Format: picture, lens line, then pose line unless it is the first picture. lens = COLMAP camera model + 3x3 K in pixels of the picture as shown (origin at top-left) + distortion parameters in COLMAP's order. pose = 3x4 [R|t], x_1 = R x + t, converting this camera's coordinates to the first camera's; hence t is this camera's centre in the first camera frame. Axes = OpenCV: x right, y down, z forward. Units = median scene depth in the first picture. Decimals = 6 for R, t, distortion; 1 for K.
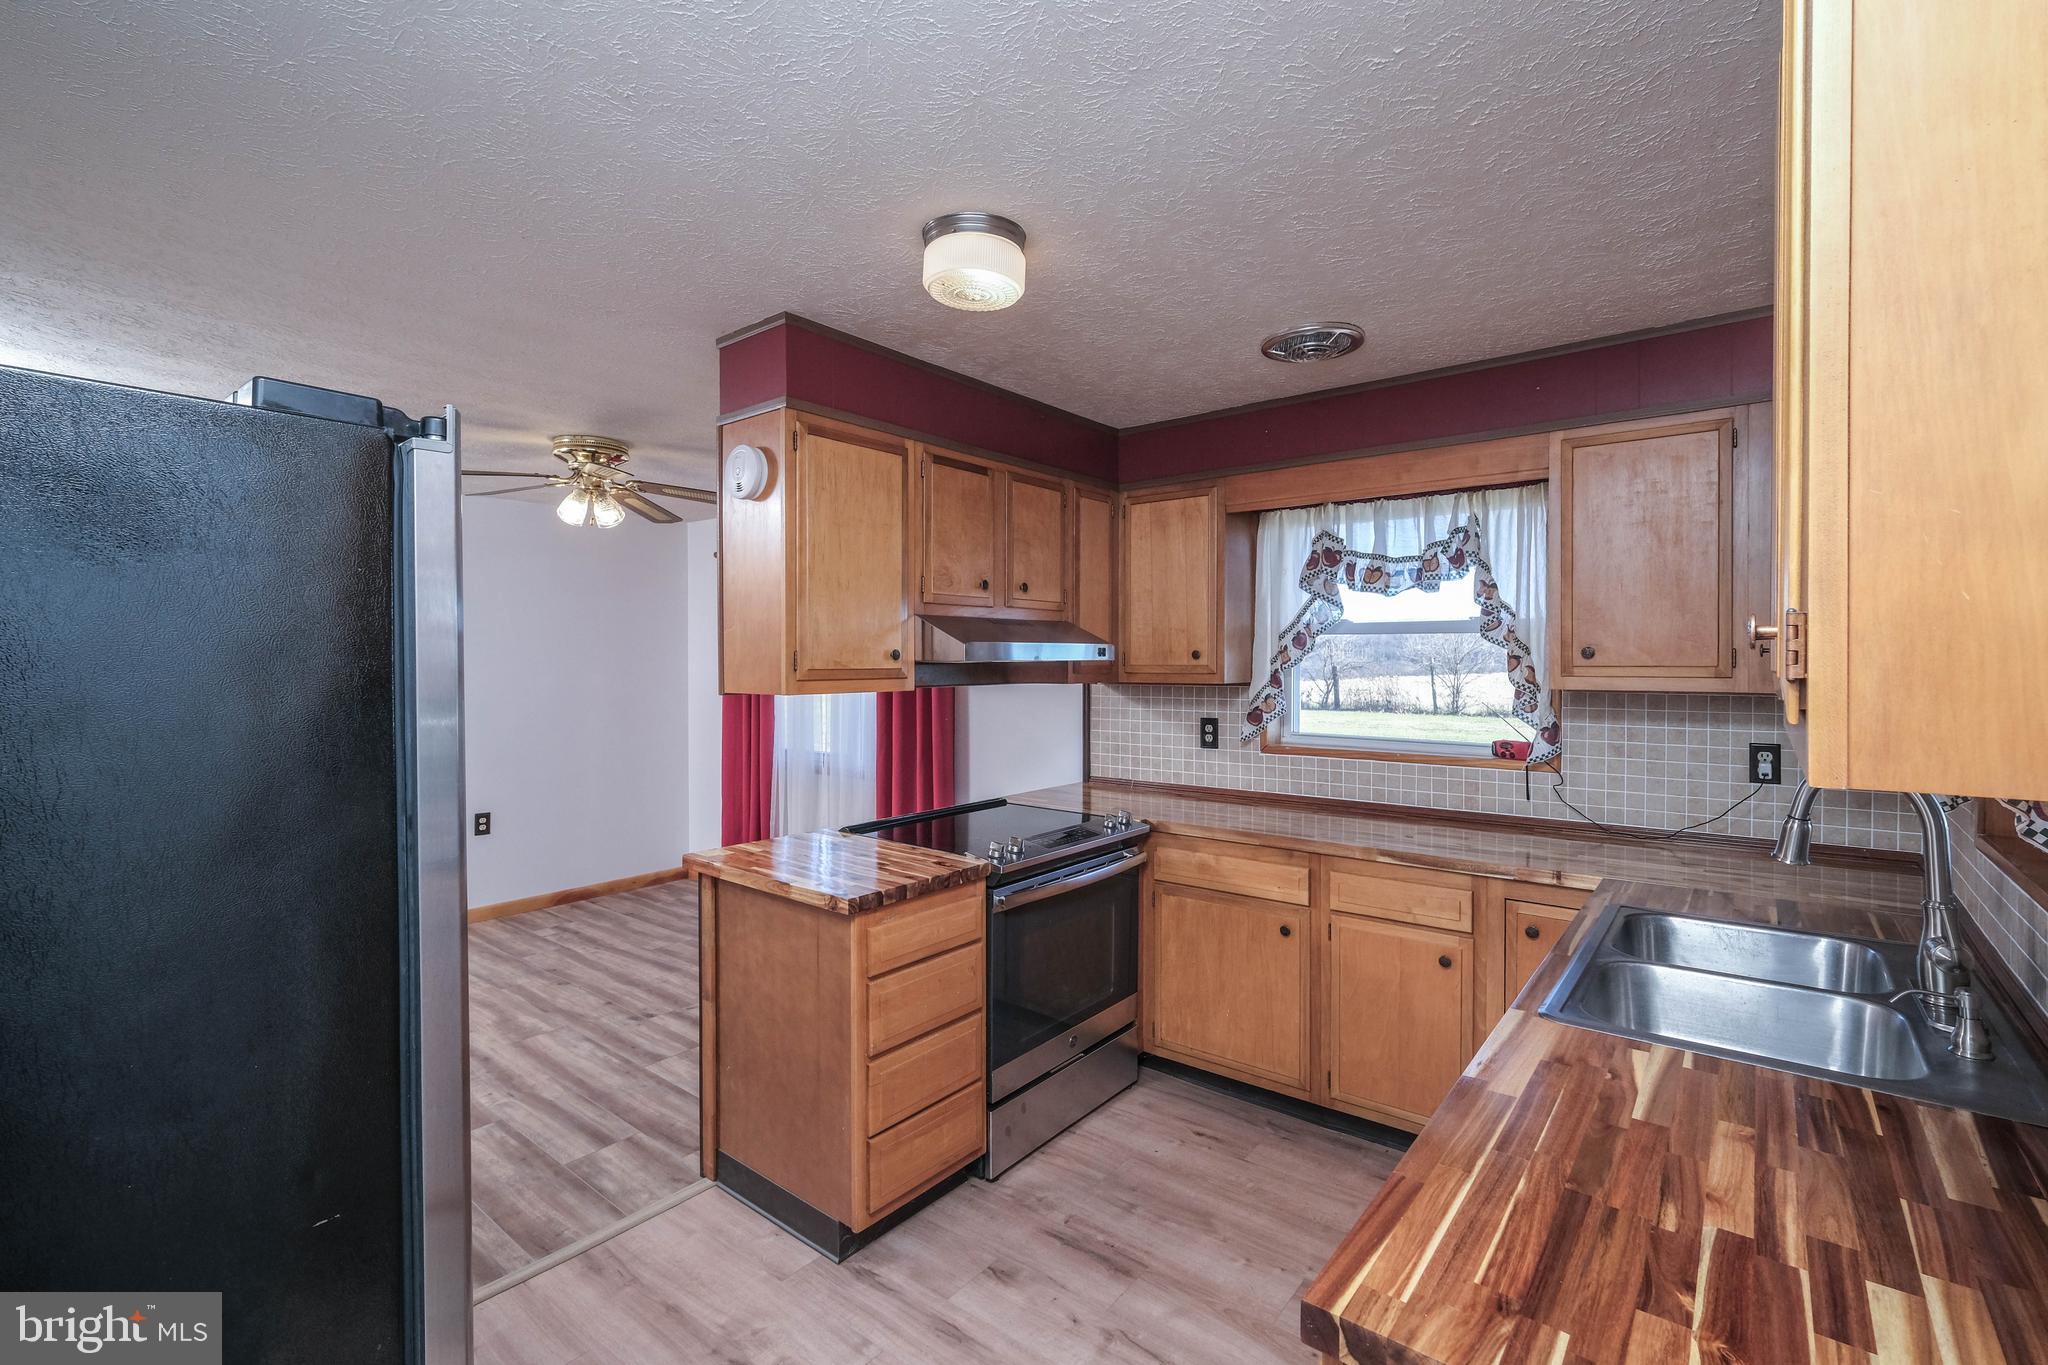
lens RADIAL K [[915.5, 0, 1040.0], [0, 915.5, 661.5], [0, 0, 1]] dist [-0.000463, -0.000471]
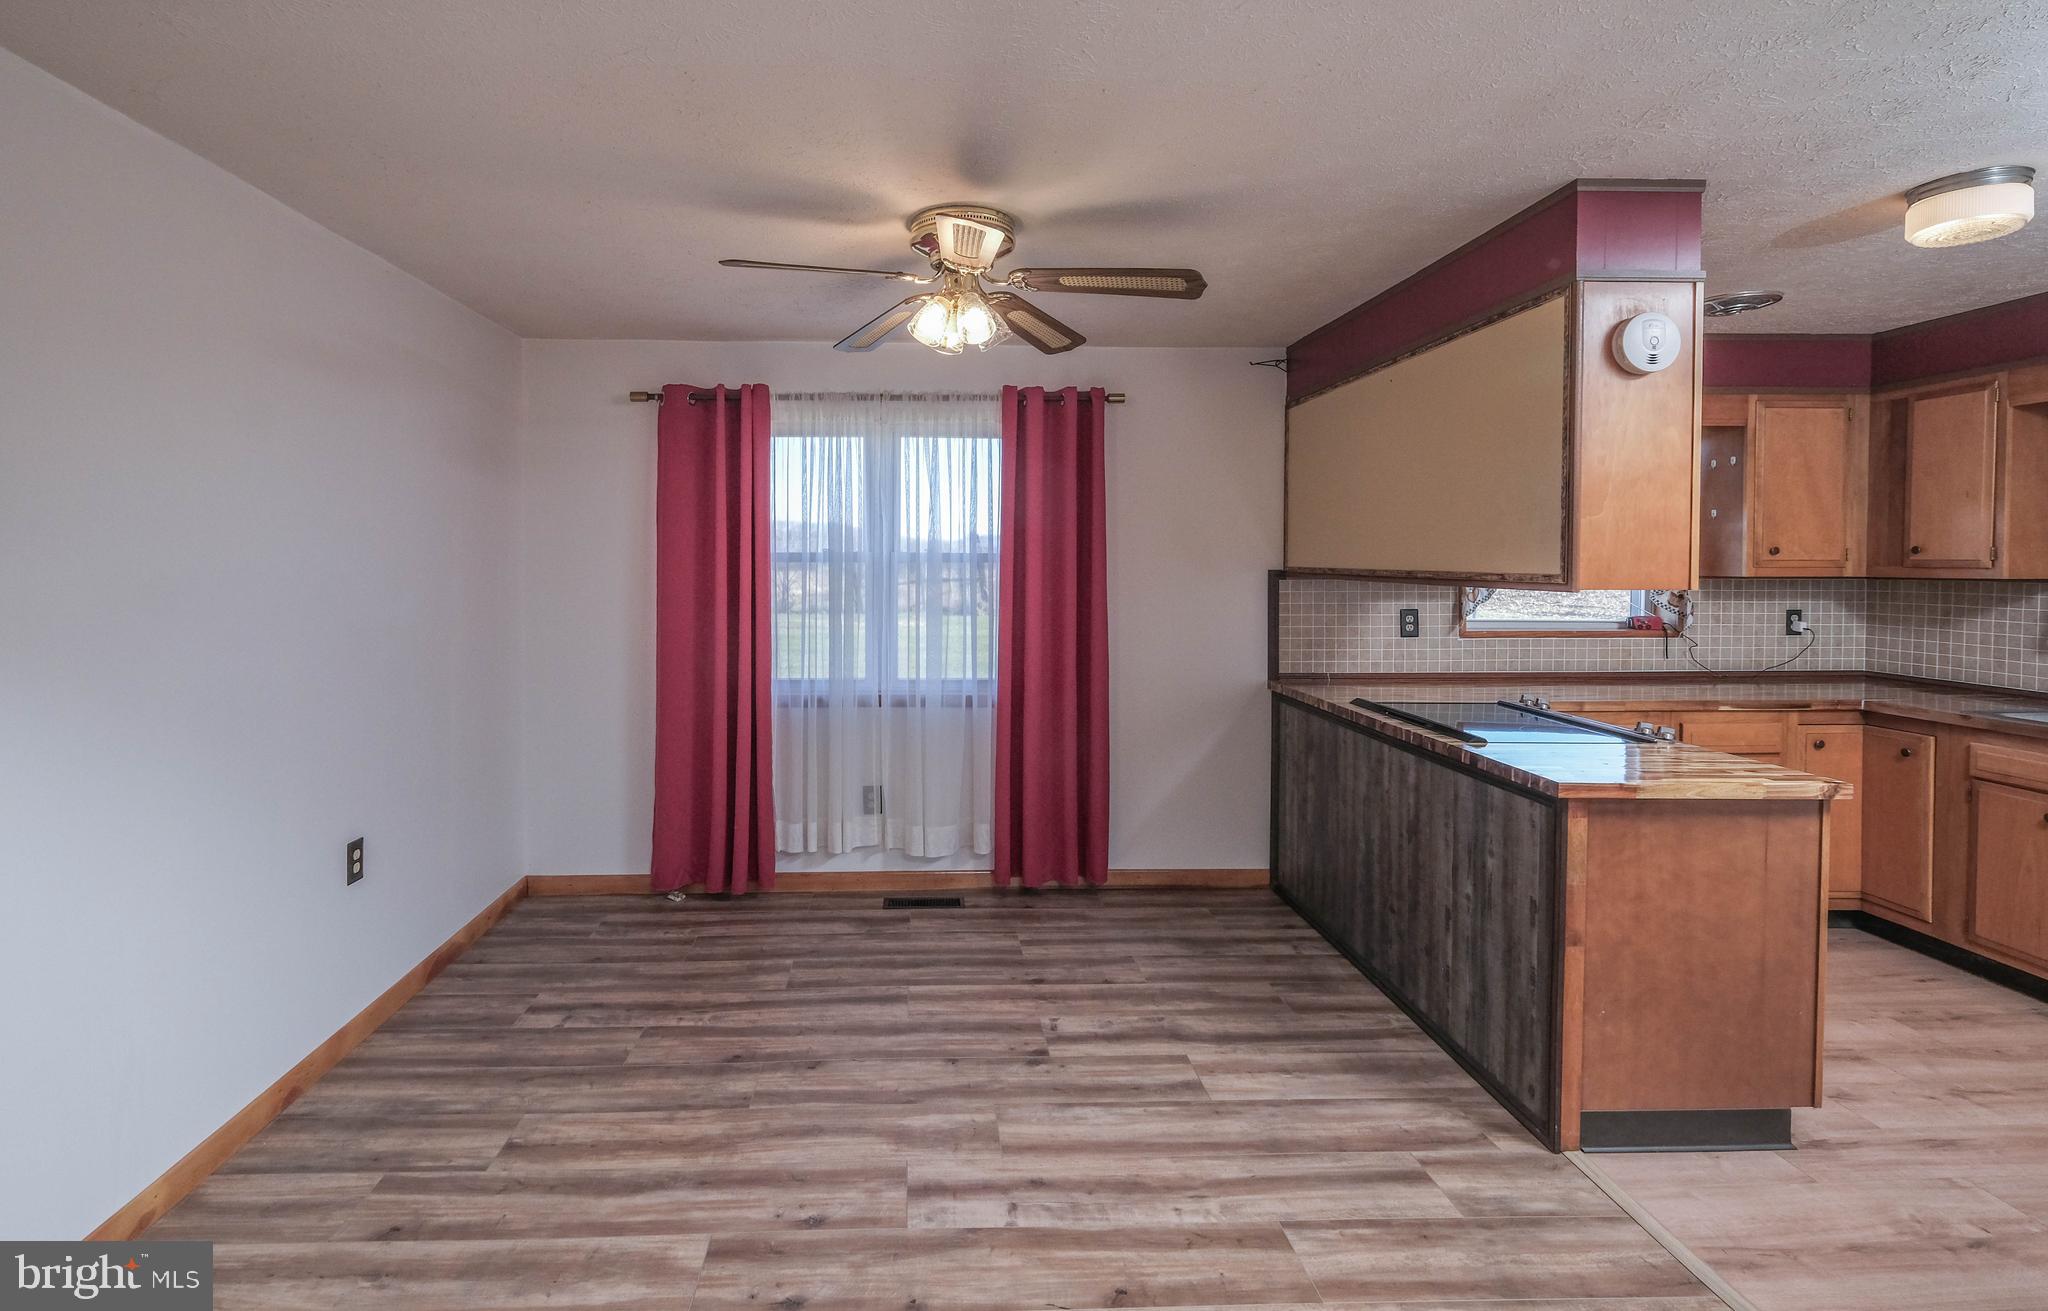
lens RADIAL K [[974.5, 0, 927.0], [0, 974.5, 579.4], [0, 0, 1]] dist [-0.000336, -0.000842]
pose [[0.759818, -0.011282, 0.650038, -1.156081], [-0.000464, 0.999840, 0.017895, 0.007131], [-0.650136, -0.013898, 0.759691, 0.575130]]
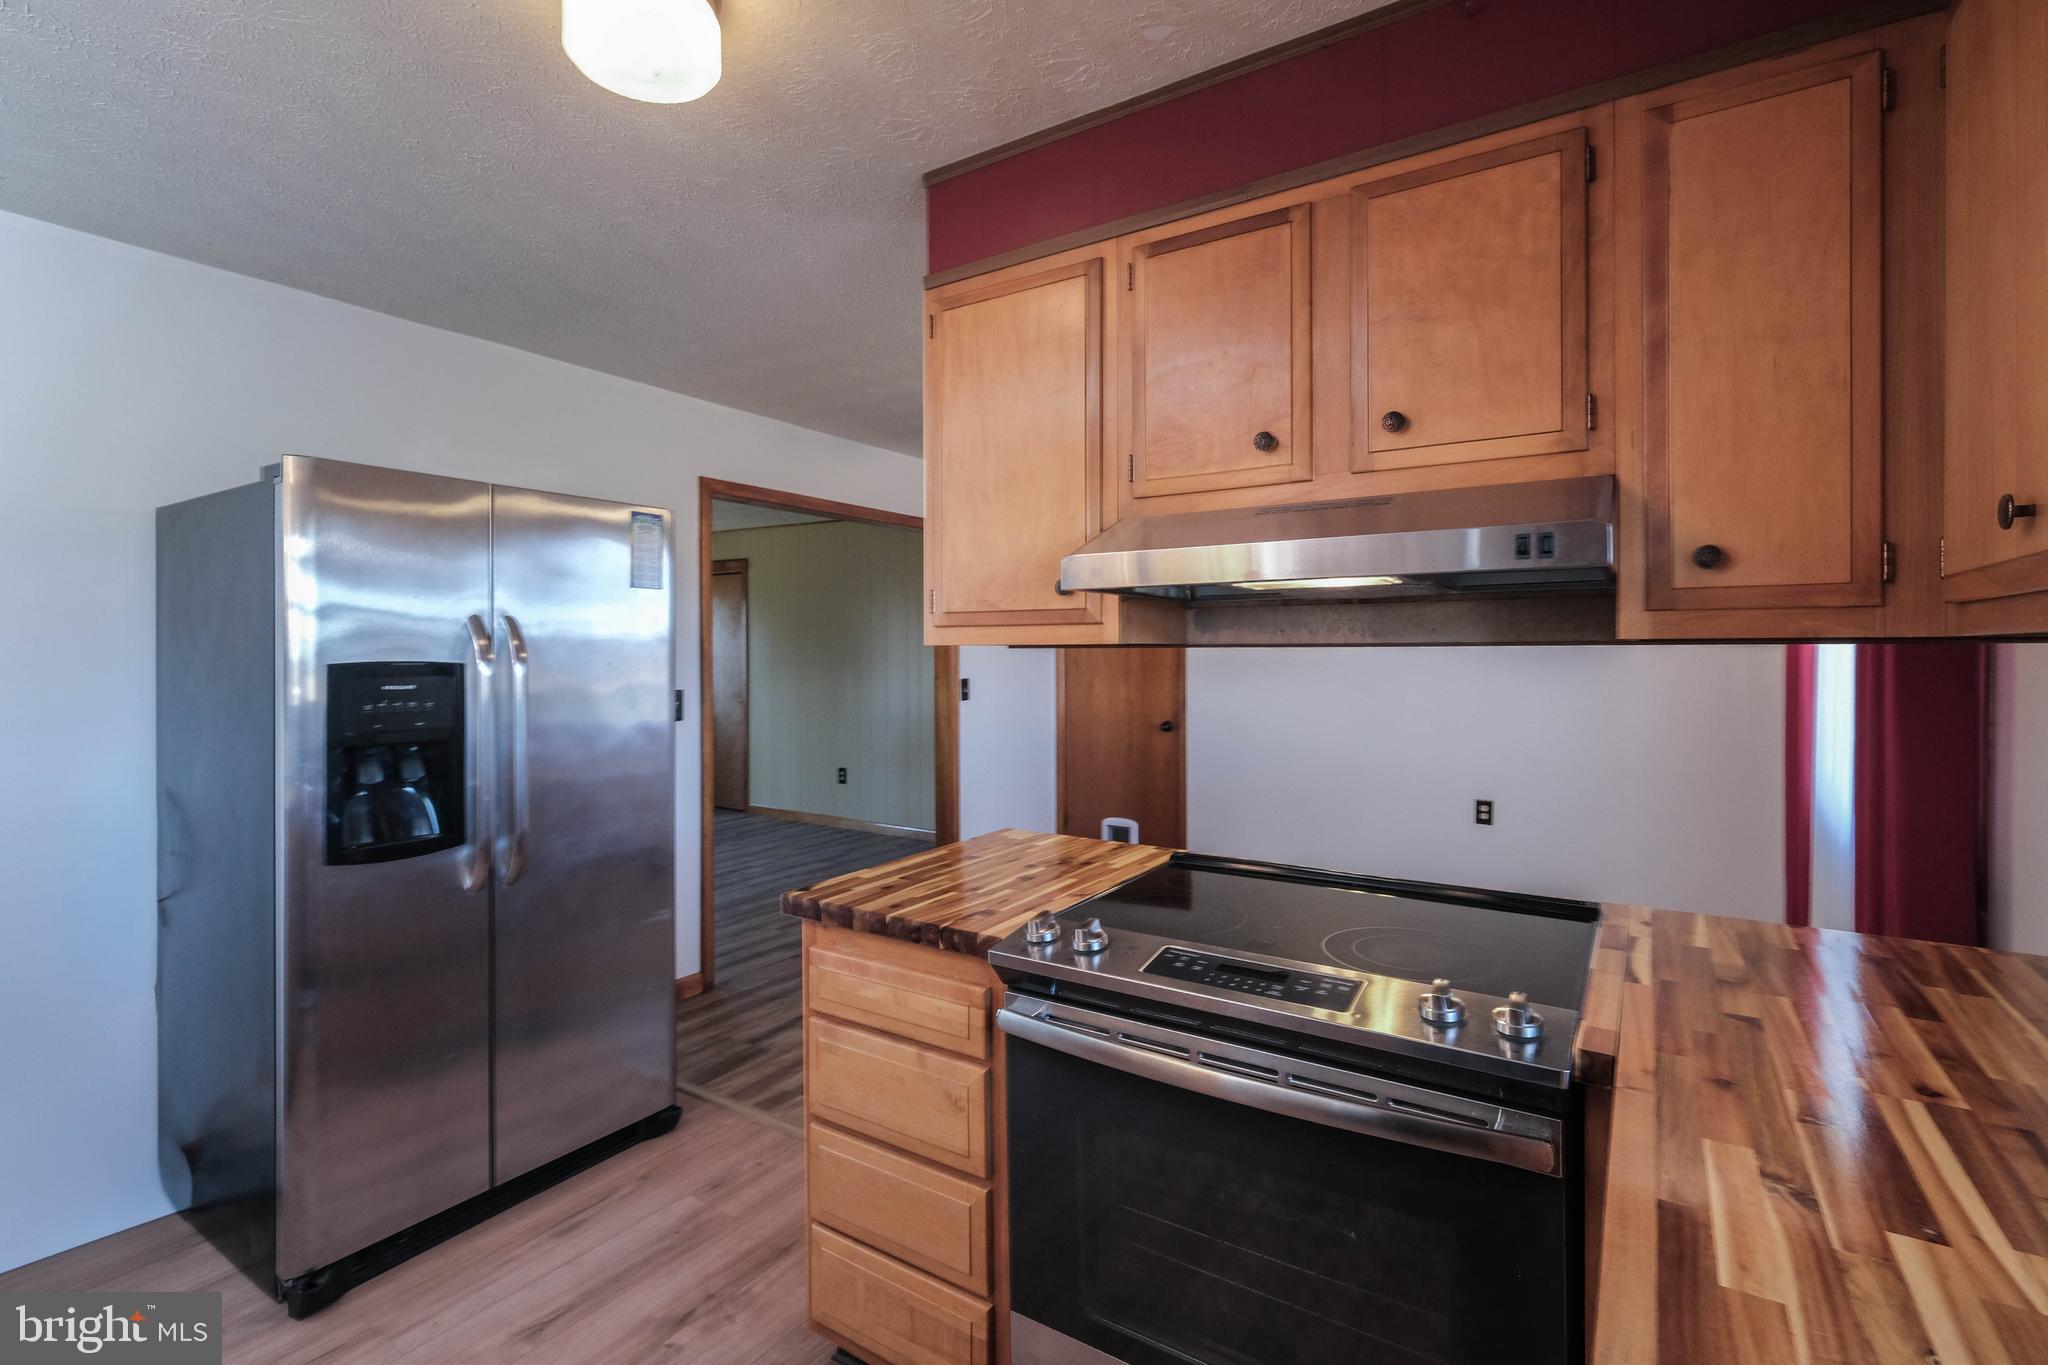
lens RADIAL K [[925.1, 0, 993.6], [0, 925.1, 634.6], [0, 0, 1]] dist [-0.001353, -0.000475]
pose [[0.091928, -0.002996, -0.995761, 0.410609], [0.007016, 0.999973, -0.002361, 0.023571], [0.995741, -0.006769, 0.091947, 0.740847]]
